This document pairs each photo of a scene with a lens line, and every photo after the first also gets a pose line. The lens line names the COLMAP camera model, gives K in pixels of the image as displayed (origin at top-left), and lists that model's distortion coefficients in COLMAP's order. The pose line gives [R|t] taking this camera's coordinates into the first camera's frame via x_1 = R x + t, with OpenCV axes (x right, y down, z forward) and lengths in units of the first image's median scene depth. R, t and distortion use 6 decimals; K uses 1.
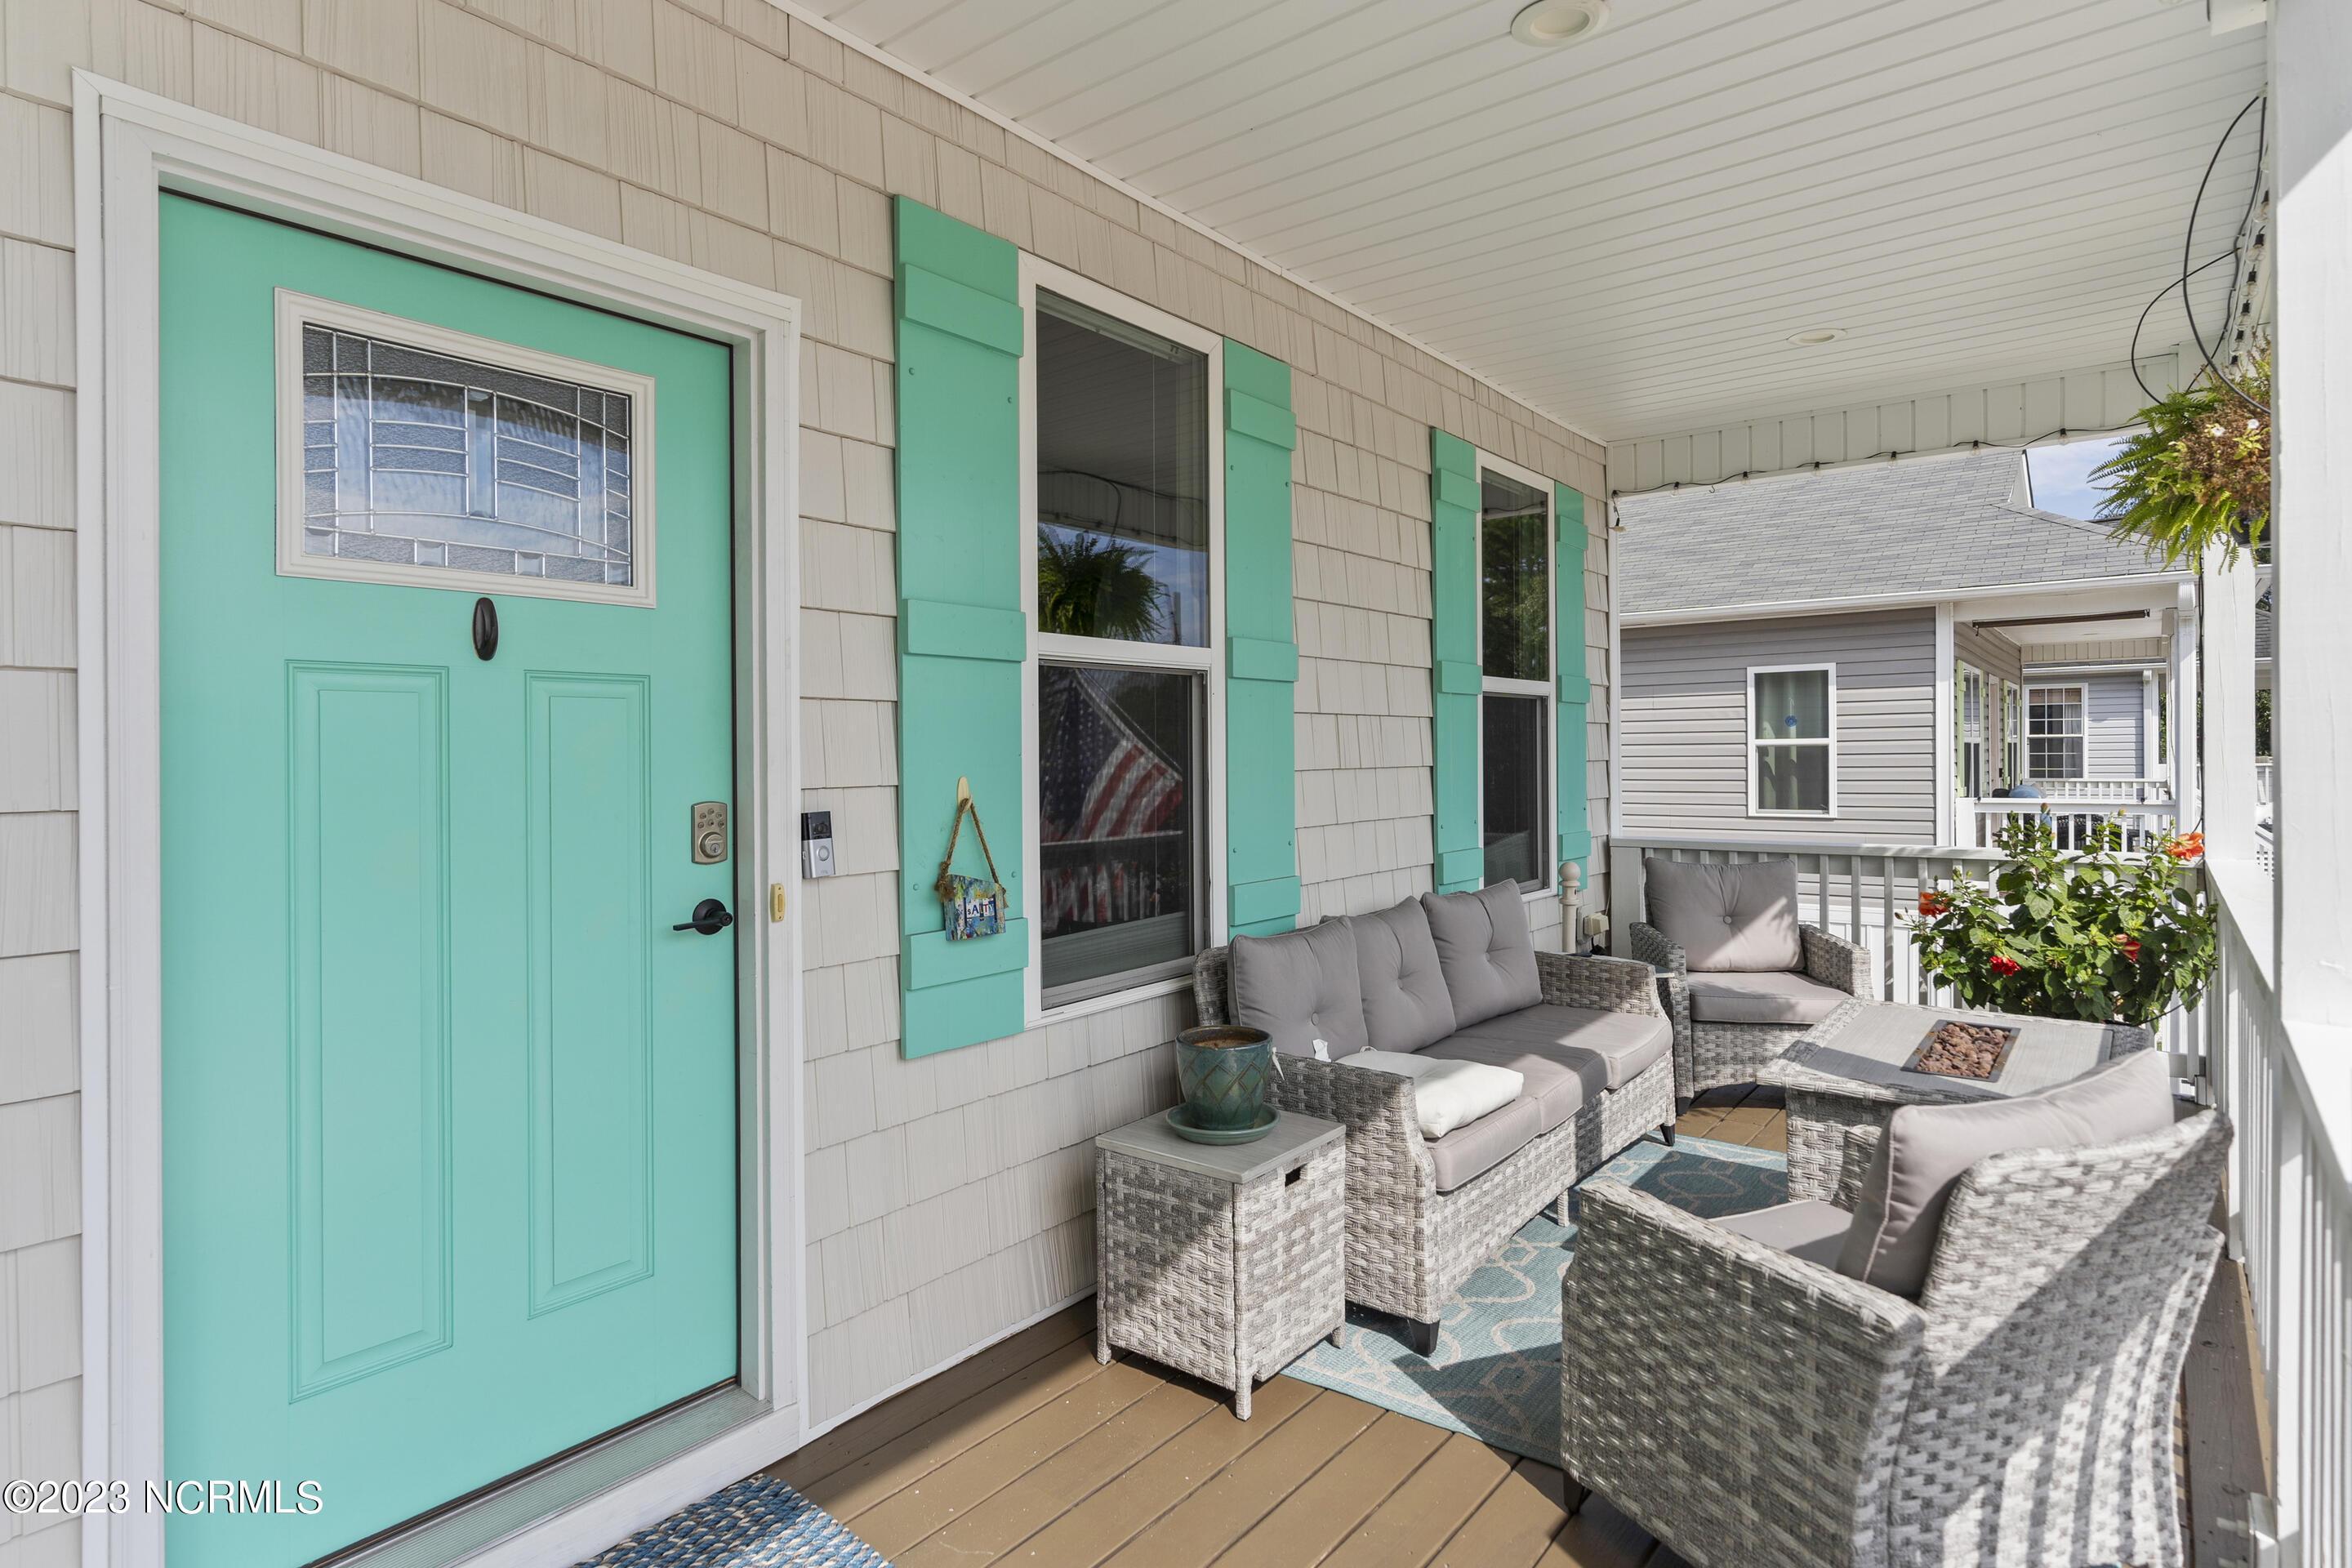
lens RADIAL K [[1237.9, 0, 1177.8], [0, 1237.9, 768.3], [0, 0, 1]] dist [-0.004113, 0.000943]
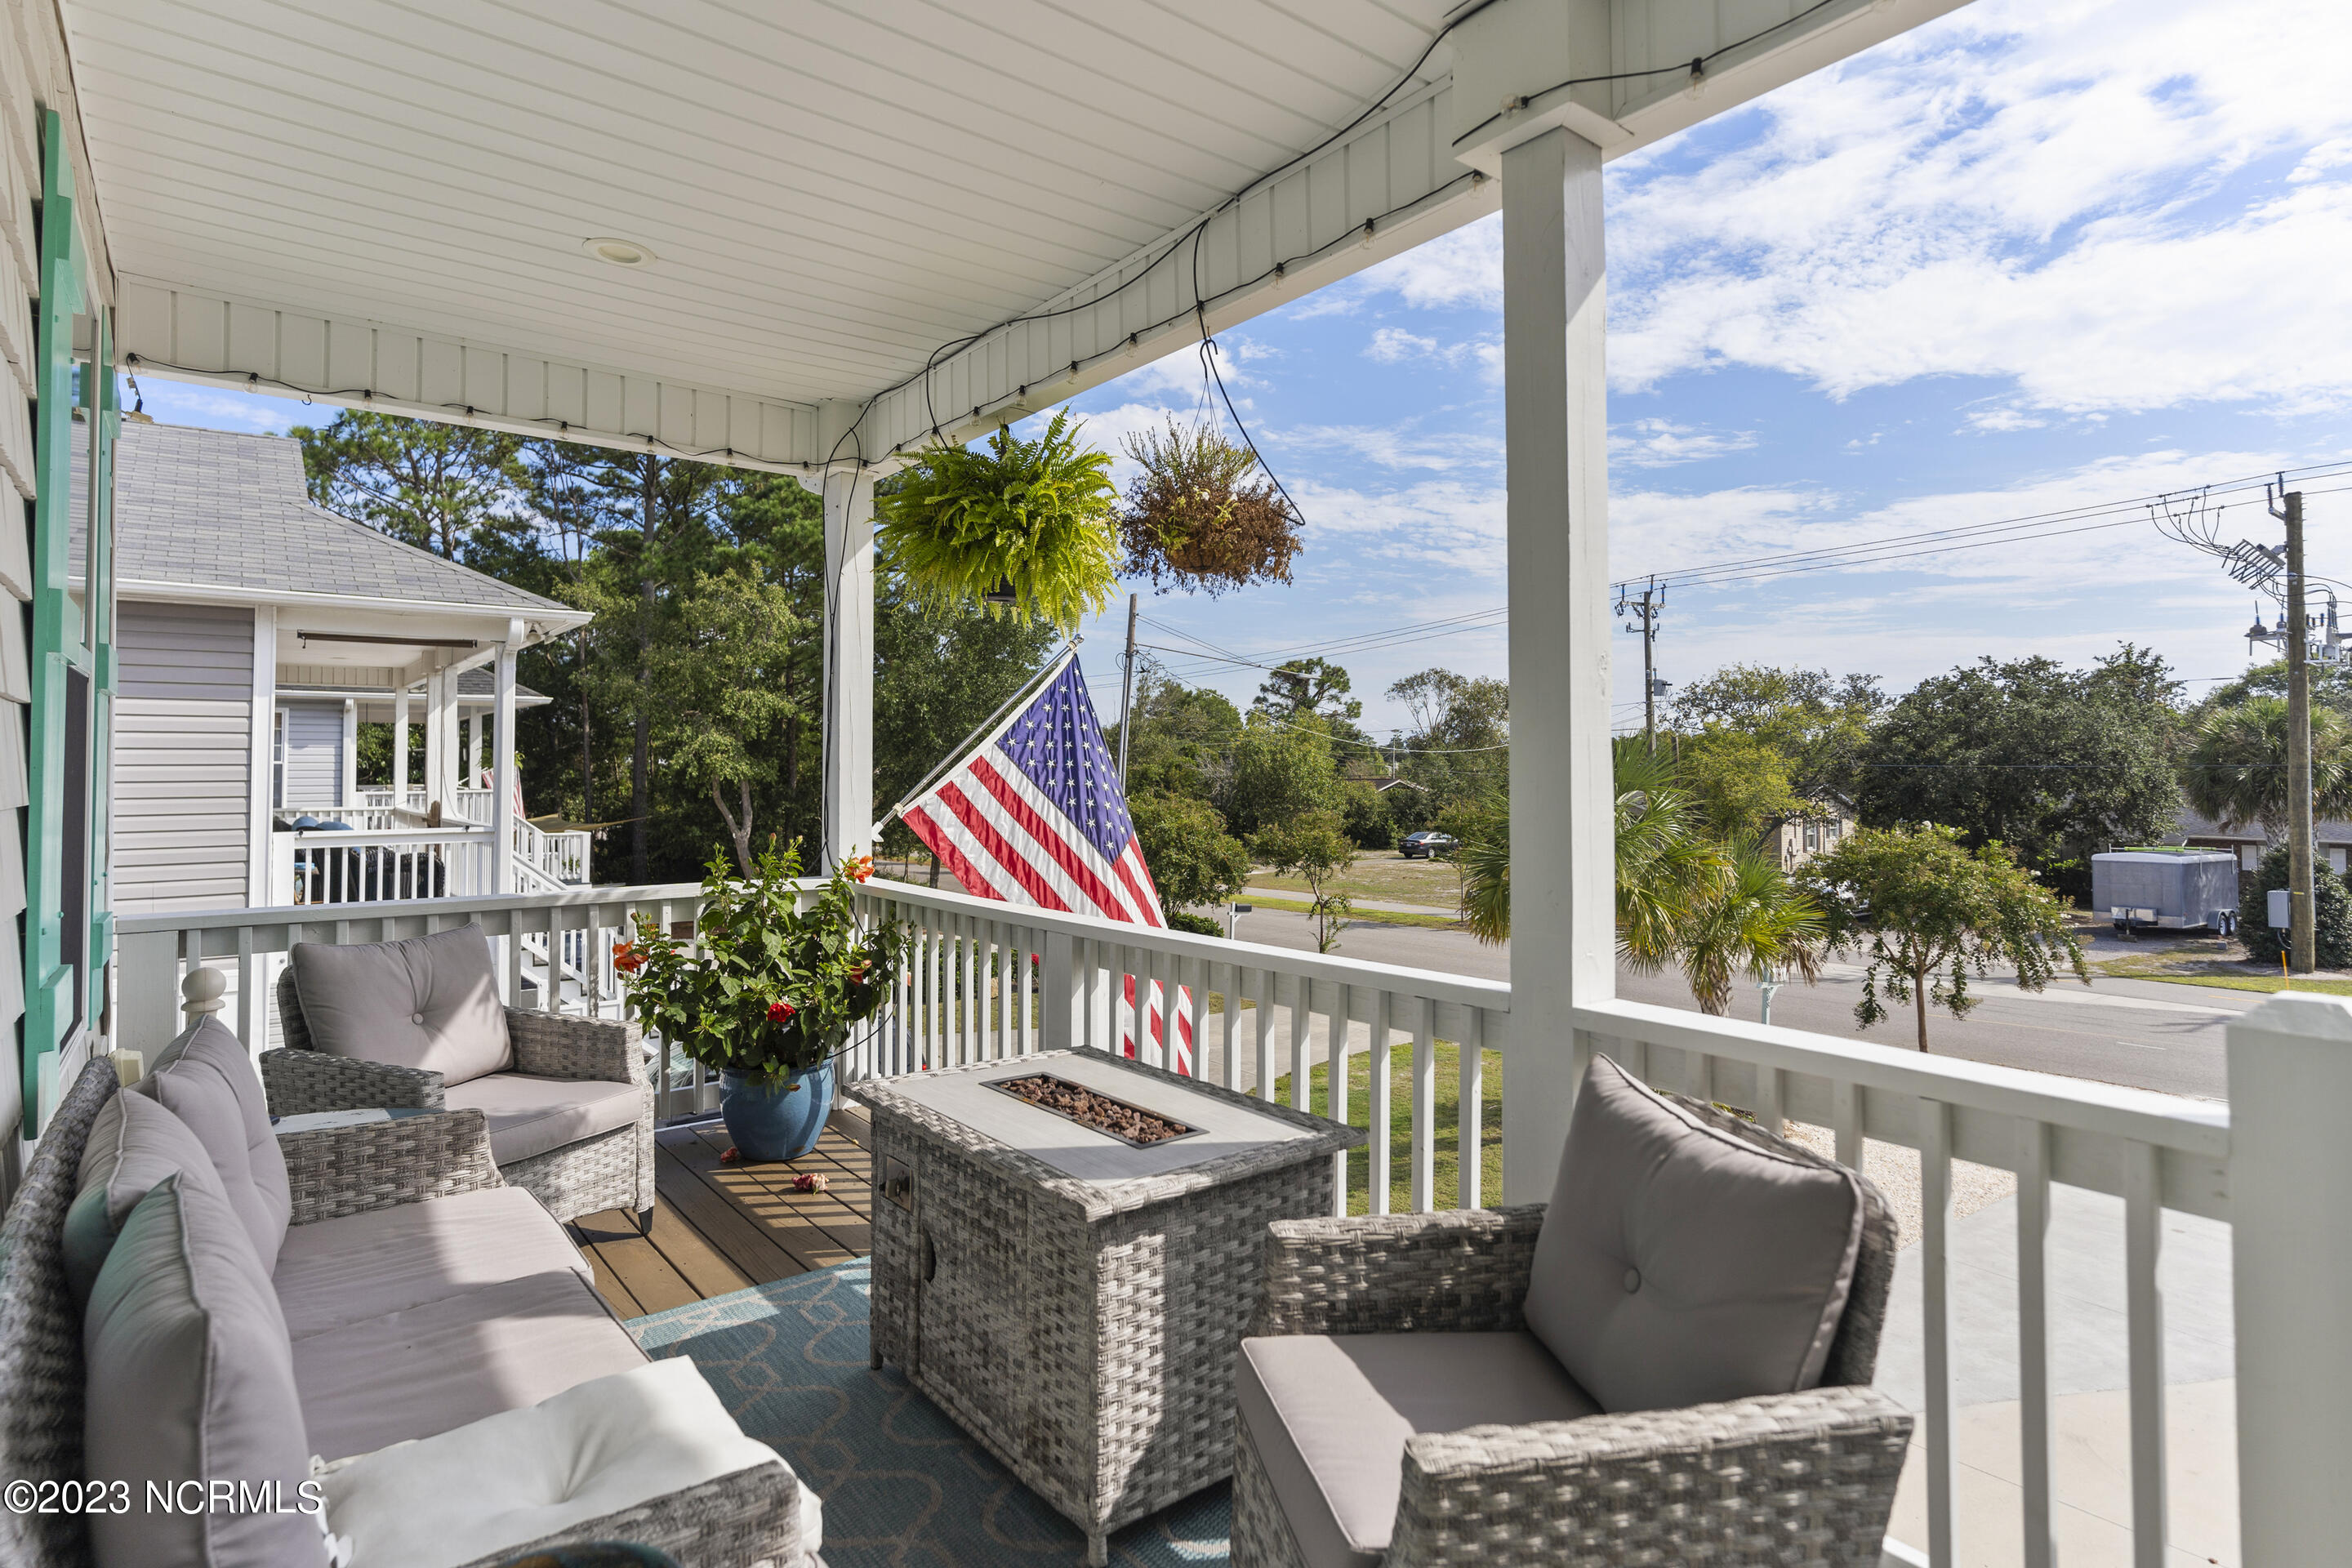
lens RADIAL K [[1237.9, 0, 1178.9], [0, 1237.9, 758.9], [0, 0, 1]] dist [-0.004113, 0.000943]
pose [[0.235639, 0.020059, 0.971634, -0.135781], [0.009286, 0.999695, -0.022890, -0.004458], [-0.971796, 0.014416, 0.235381, 0.410508]]
